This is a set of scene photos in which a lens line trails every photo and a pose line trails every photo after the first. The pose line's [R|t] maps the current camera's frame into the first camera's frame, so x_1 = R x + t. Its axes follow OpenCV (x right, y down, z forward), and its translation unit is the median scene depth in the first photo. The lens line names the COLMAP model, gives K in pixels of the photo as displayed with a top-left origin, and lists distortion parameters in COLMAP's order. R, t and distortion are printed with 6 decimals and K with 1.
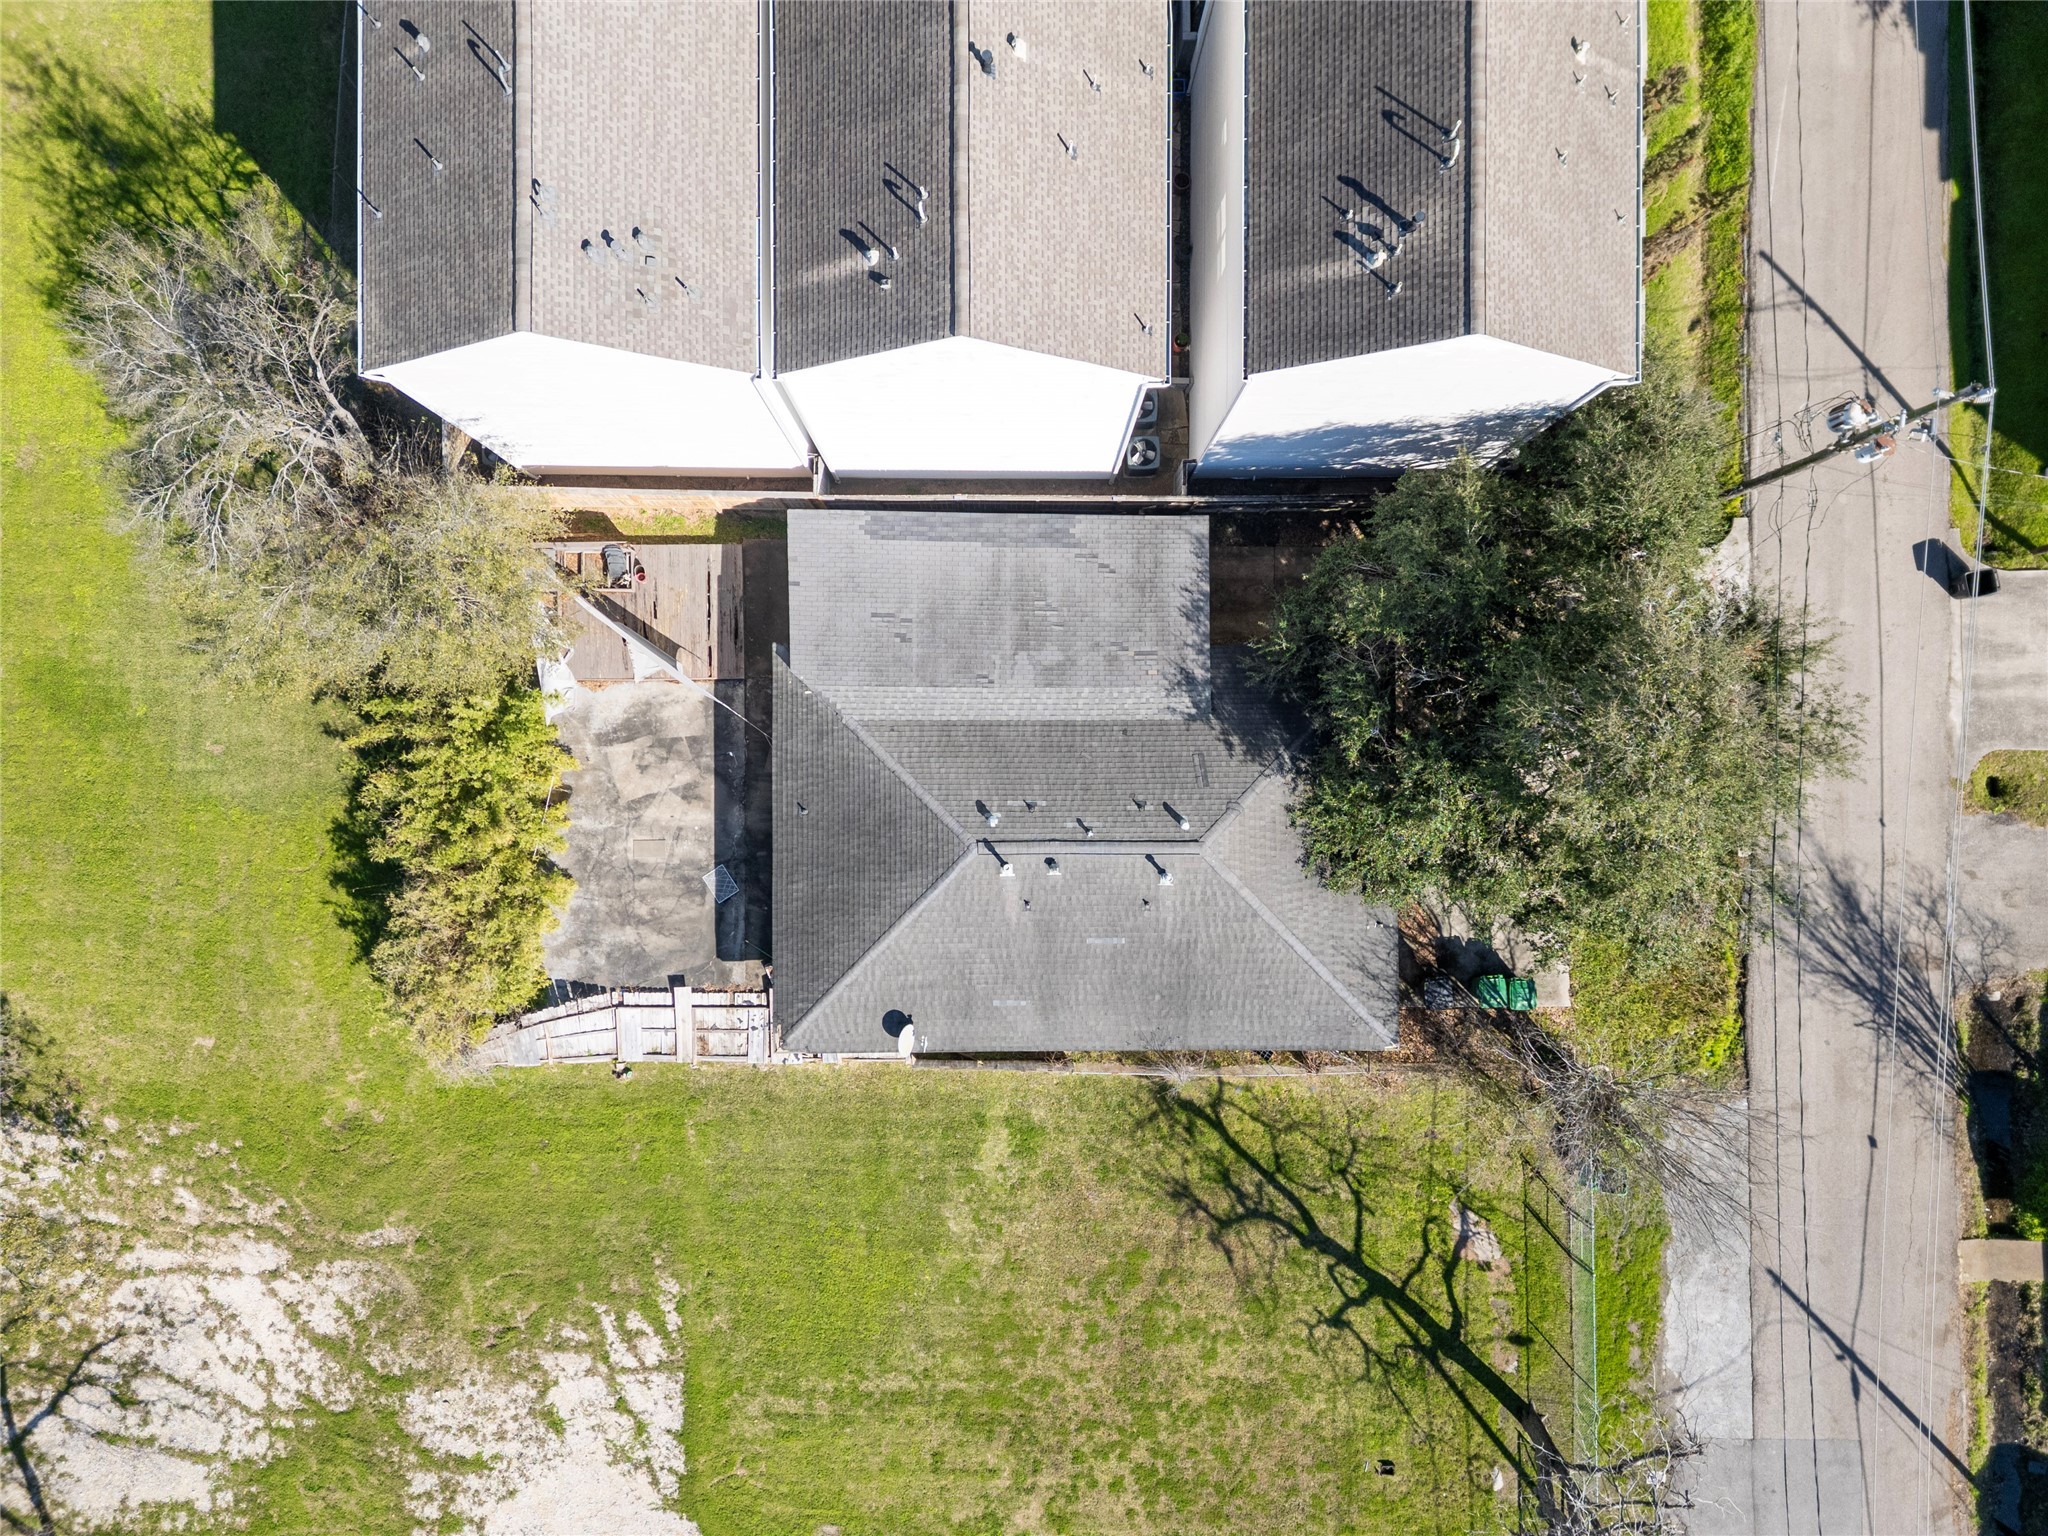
lens RADIAL K [[1427.0, 0, 1021.7], [0, 1427.0, 756.6], [0, 0, 1]] dist [0.079100, -0.074035]
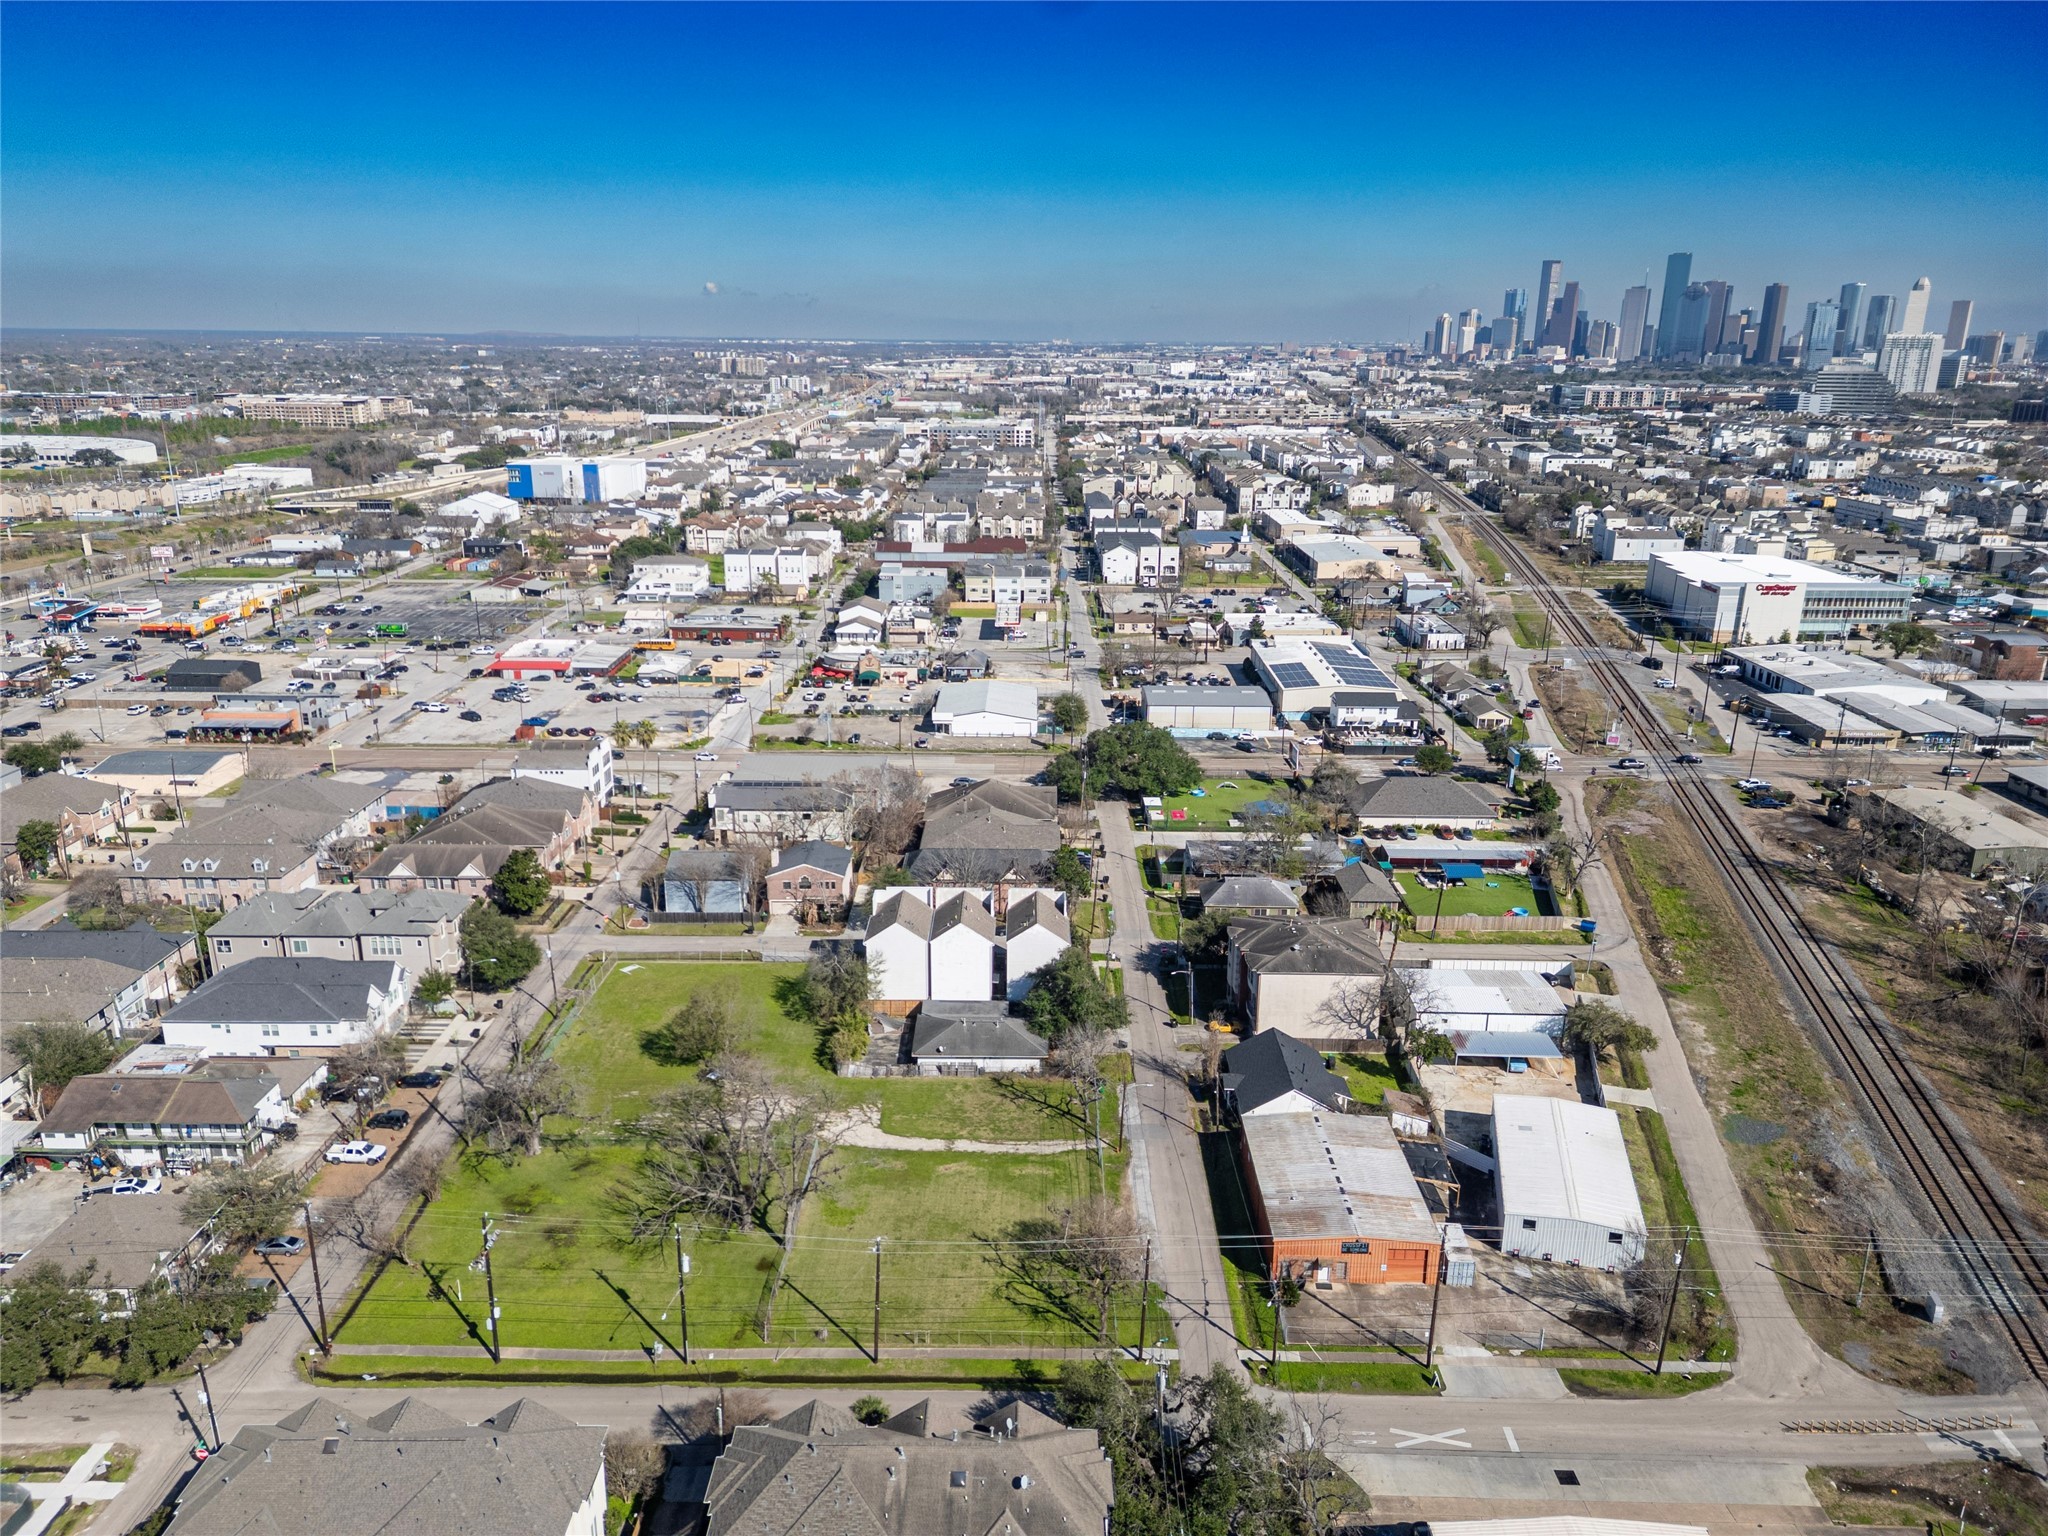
lens RADIAL K [[1427.0, 0, 1021.7], [0, 1427.0, 756.6], [0, 0, 1]] dist [0.079100, -0.074035]
pose [[0.999863, -0.013829, -0.009098, 0.219233], [-0.004266, 0.315795, -0.948818, 4.000471], [0.015994, 0.948727, 0.315692, -1.269839]]
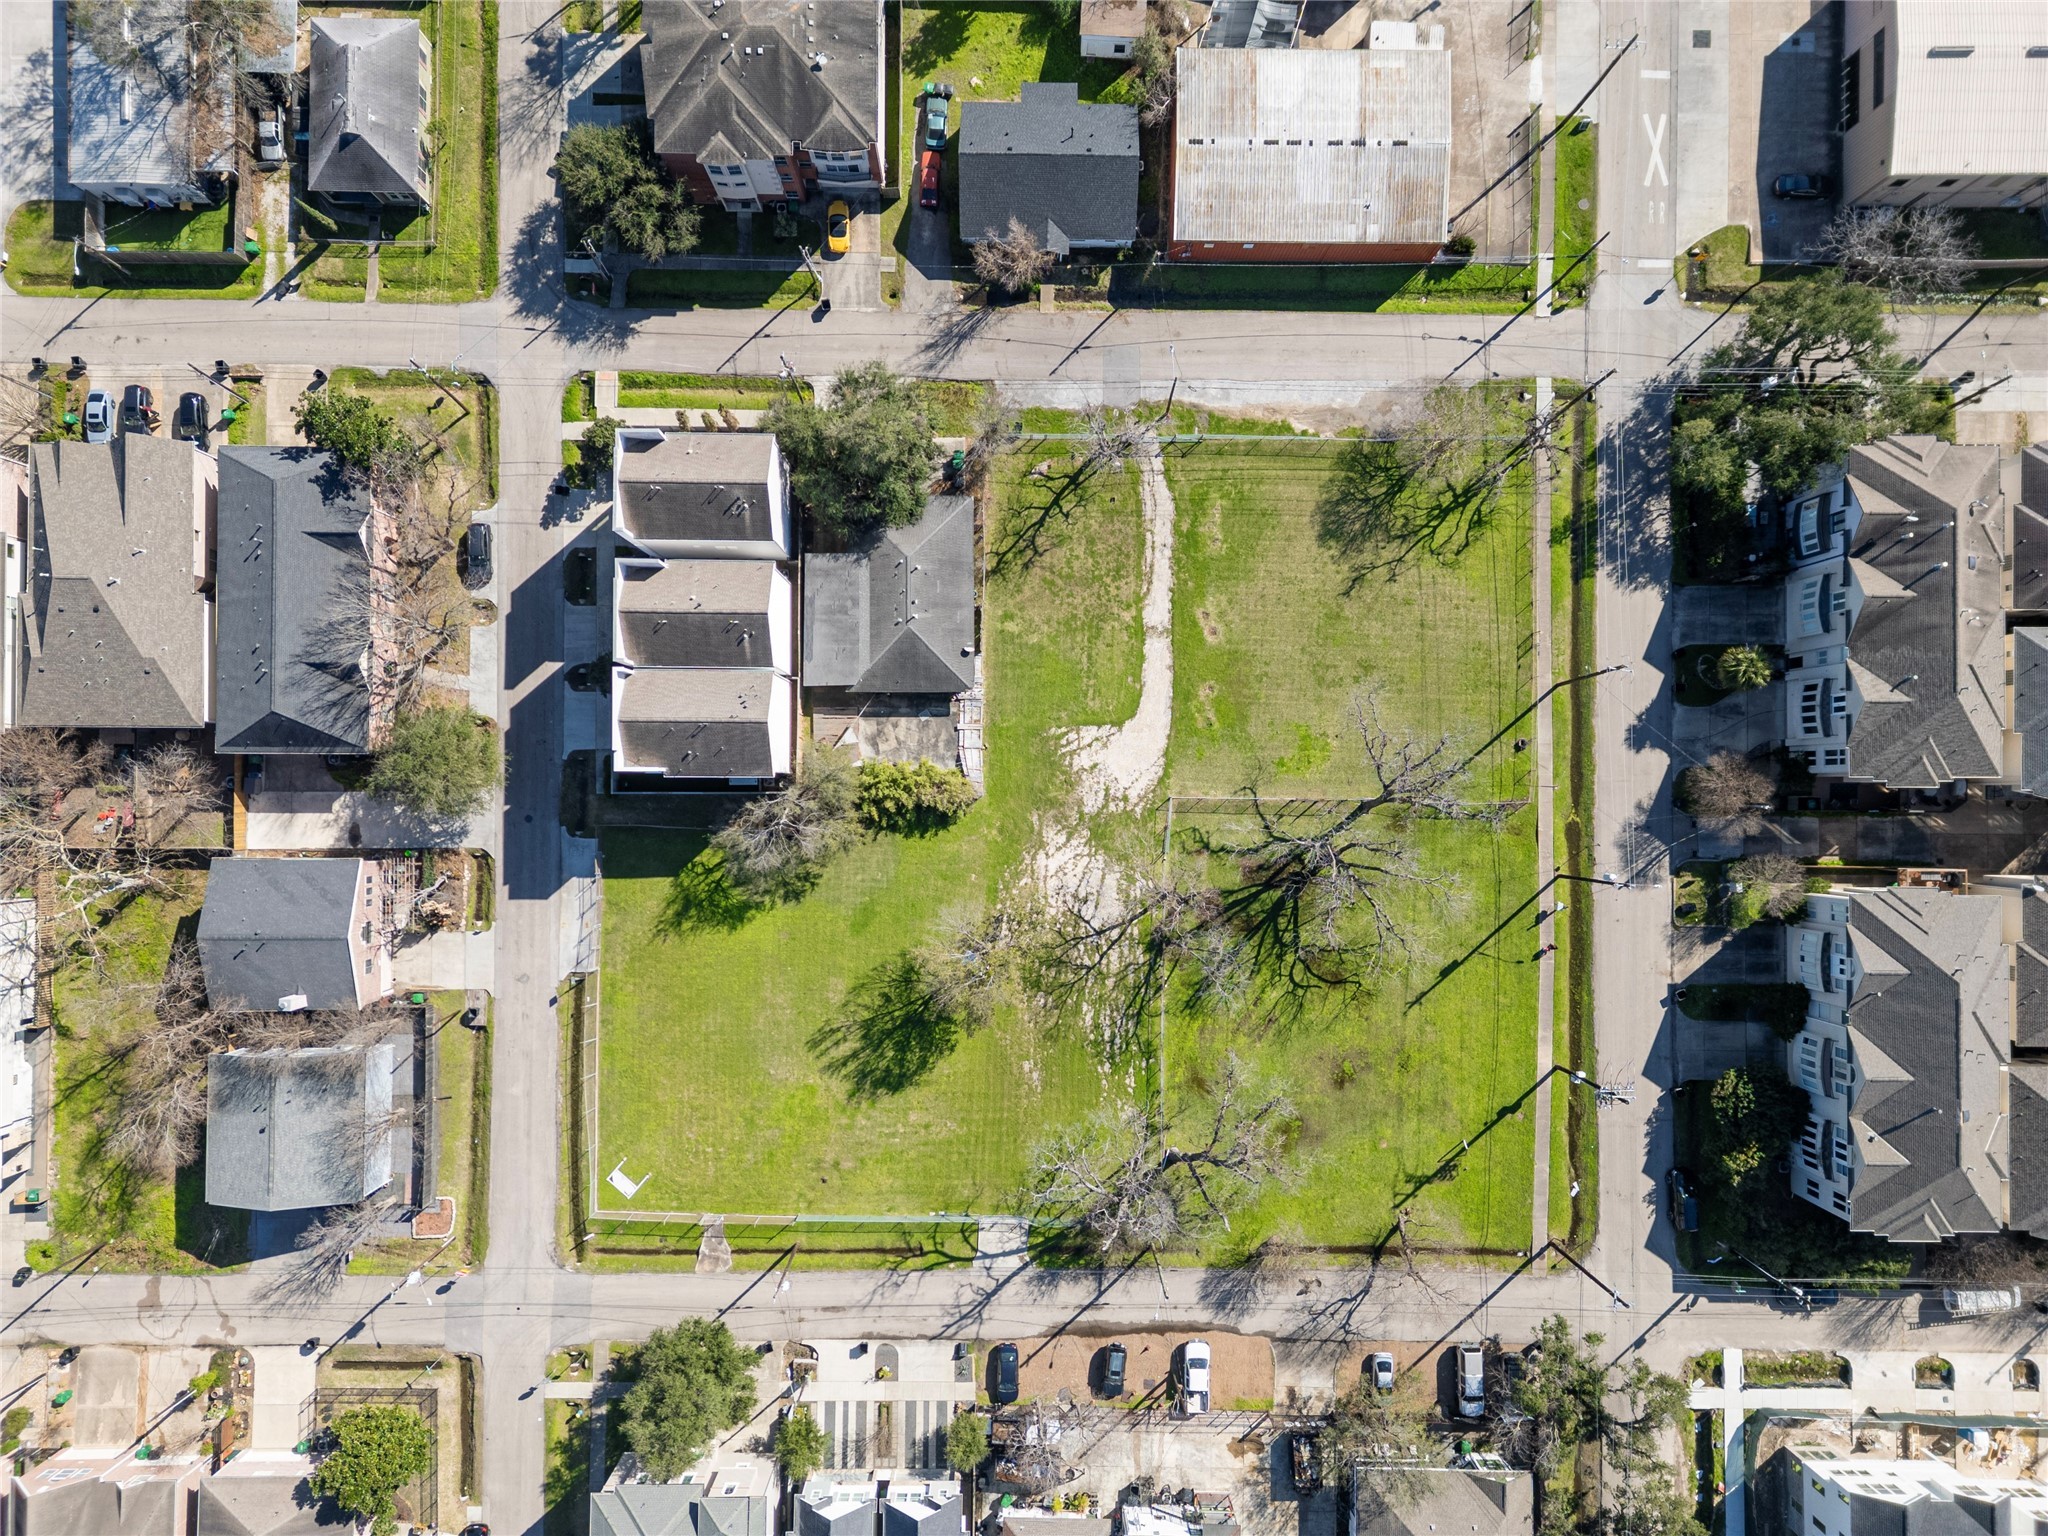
lens RADIAL K [[1415.5, 0, 1023.0], [0, 1415.5, 778.3], [0, 0, 1]] dist [0.094101, -0.101000]
pose [[0.003661, -0.999952, -0.009138, -0.319739], [0.998949, 0.003240, 0.045718, 0.162629], [-0.045686, -0.009296, 0.998913, -2.058533]]
